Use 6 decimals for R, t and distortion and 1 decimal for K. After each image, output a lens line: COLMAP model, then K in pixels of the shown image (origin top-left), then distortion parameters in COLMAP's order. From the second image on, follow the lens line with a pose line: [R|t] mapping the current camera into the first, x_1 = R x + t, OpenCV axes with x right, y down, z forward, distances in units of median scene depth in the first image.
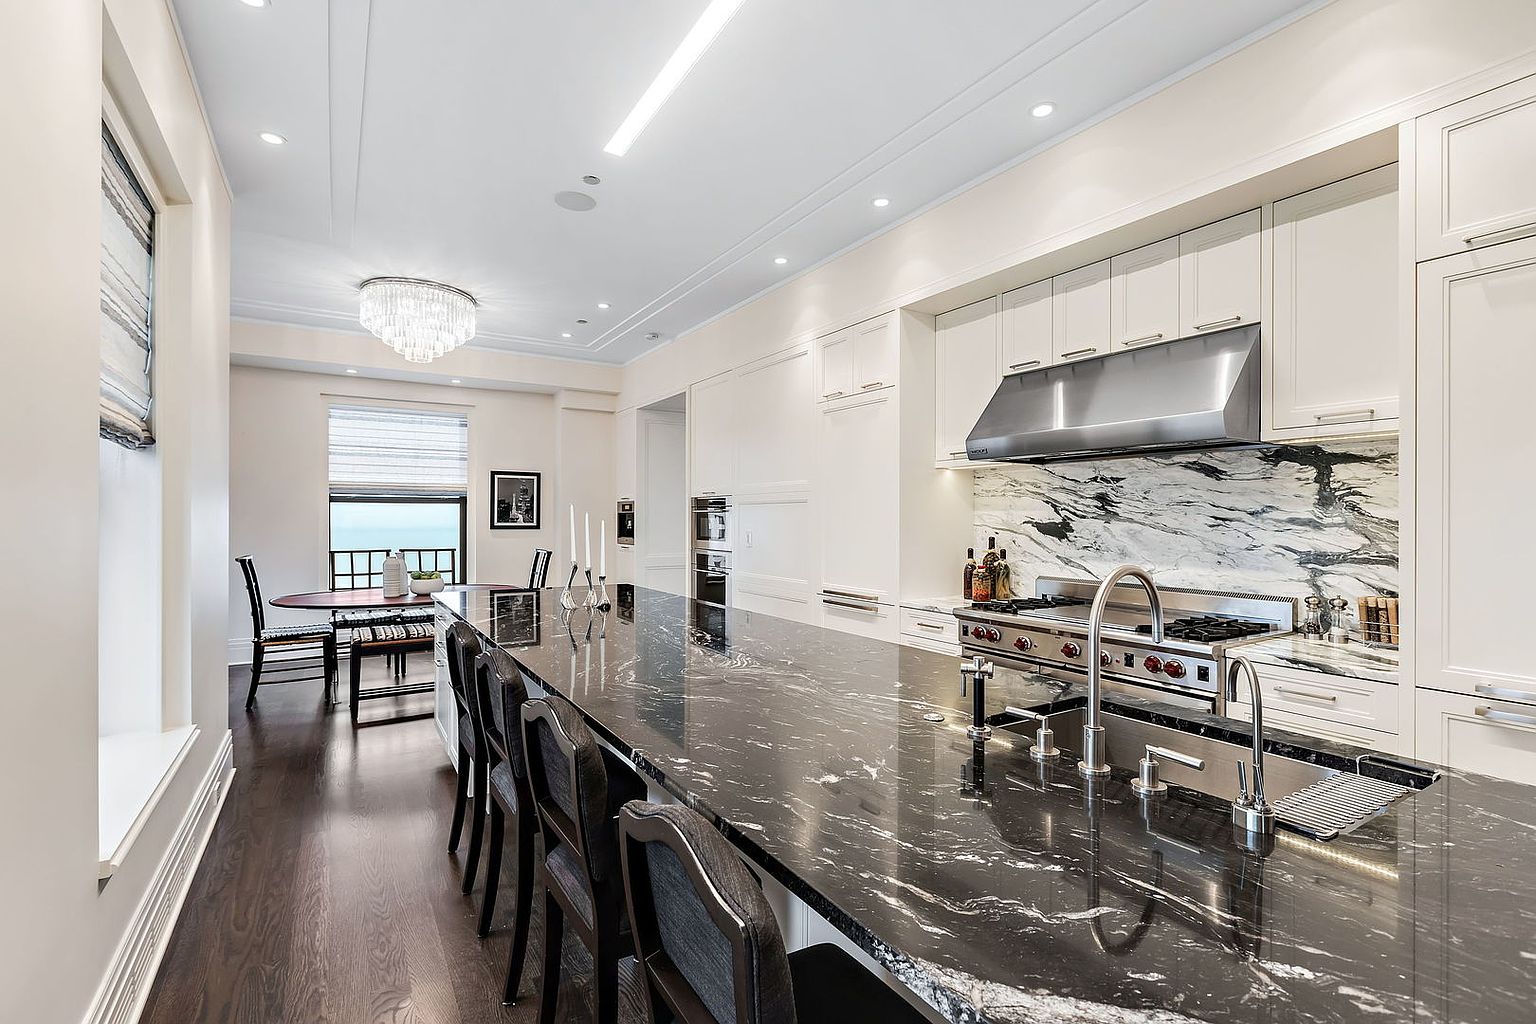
lens RADIAL K [[698.7, 0, 765.6], [0, 698.7, 515.6], [0, 0, 1]] dist [0.002073, 0.000463]
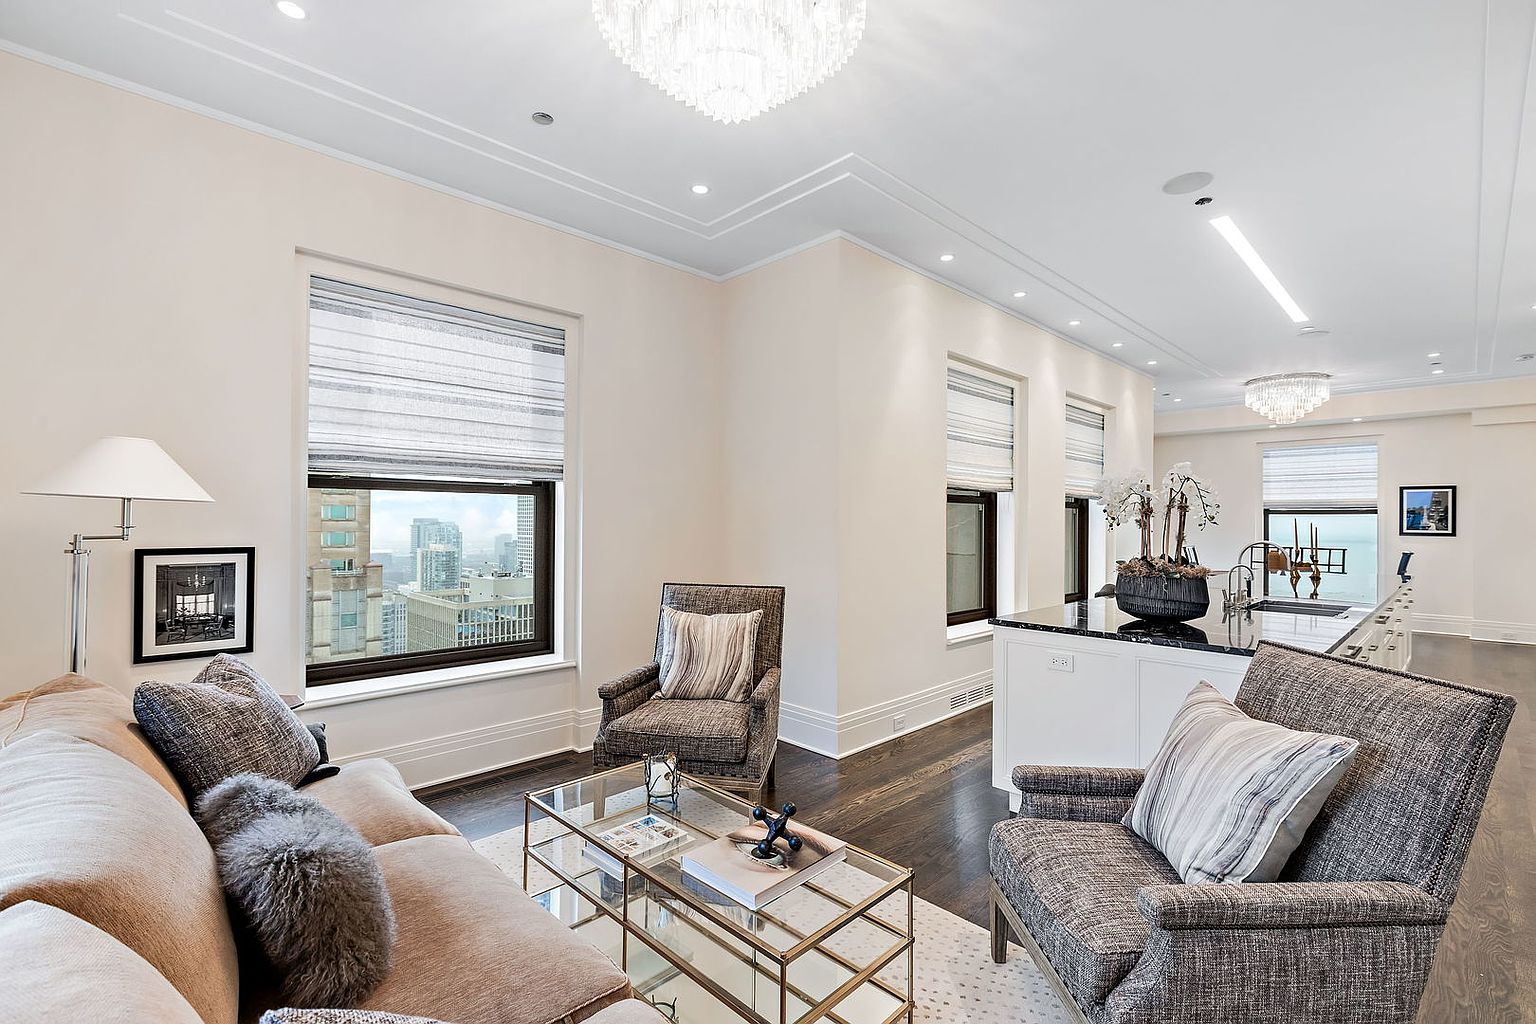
lens RADIAL K [[698.7, 0, 765.5], [0, 698.7, 516.4], [0, 0, 1]] dist [0.002073, 0.000463]
pose [[0.213682, -0.009948, -0.976853, 0.581696], [-0.002815, 0.999938, -0.010799, 0.003038], [0.976899, 0.005057, 0.213640, -0.340316]]
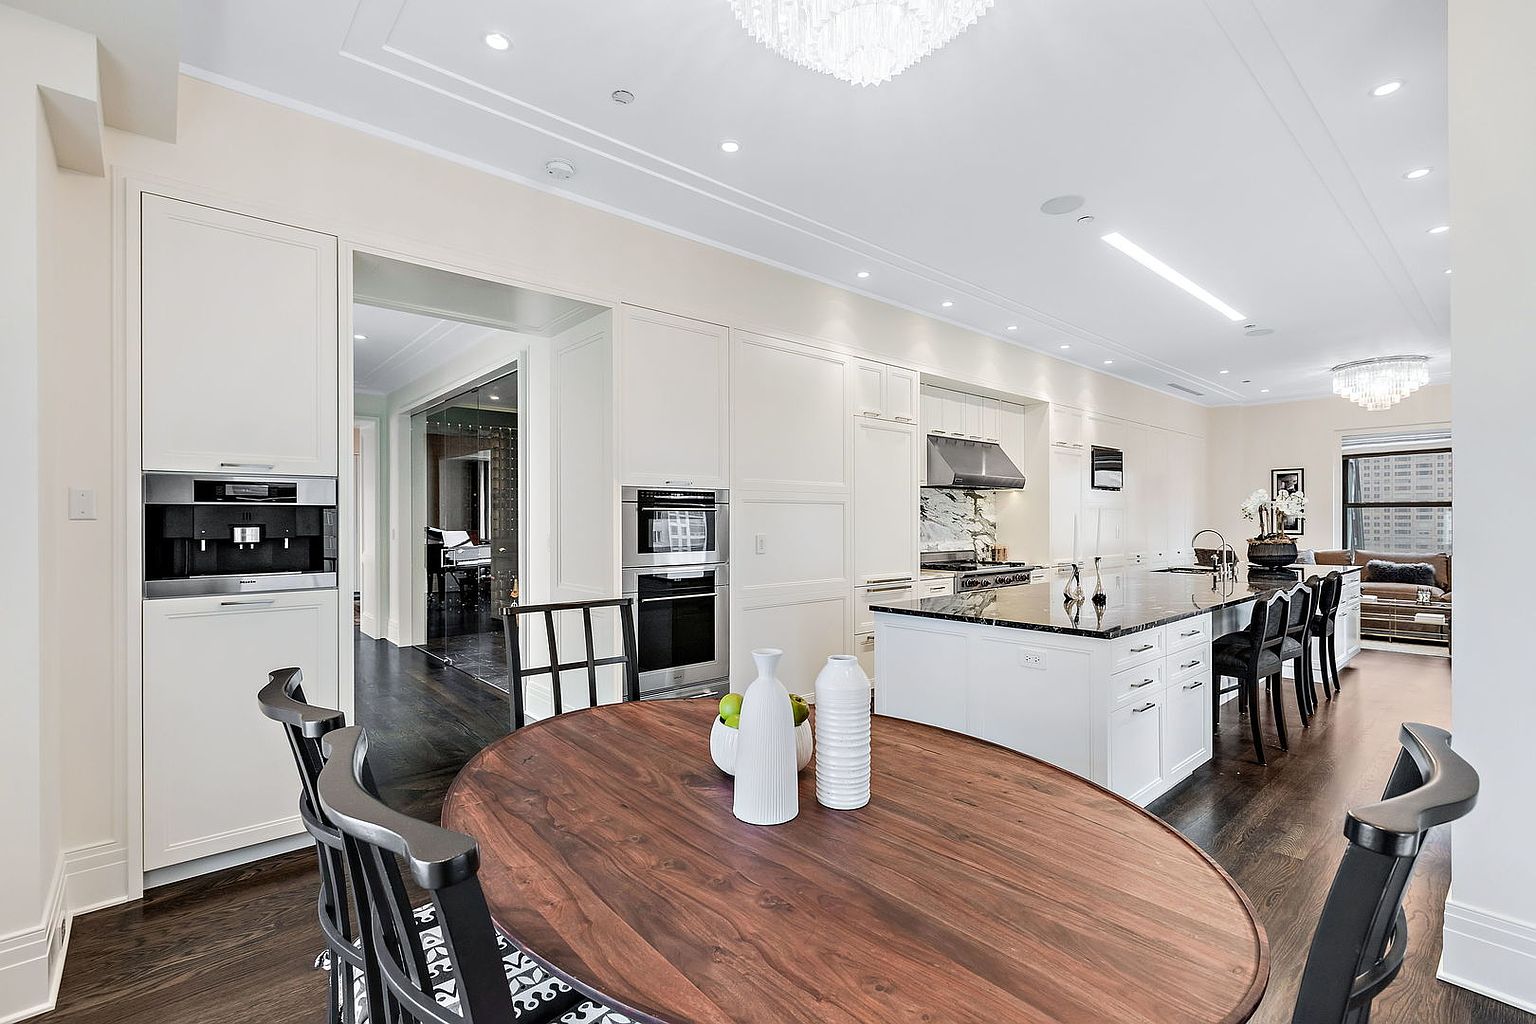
lens RADIAL K [[698.7, 0, 771.1], [0, 698.7, 515.4], [0, 0, 1]] dist [0.002073, 0.000463]
pose [[-0.171602, 0.002780, 0.985162, -0.847517], [-0.003435, 0.999988, -0.003420, 0.001718], [-0.985160, -0.003971, -0.171590, 1.126305]]
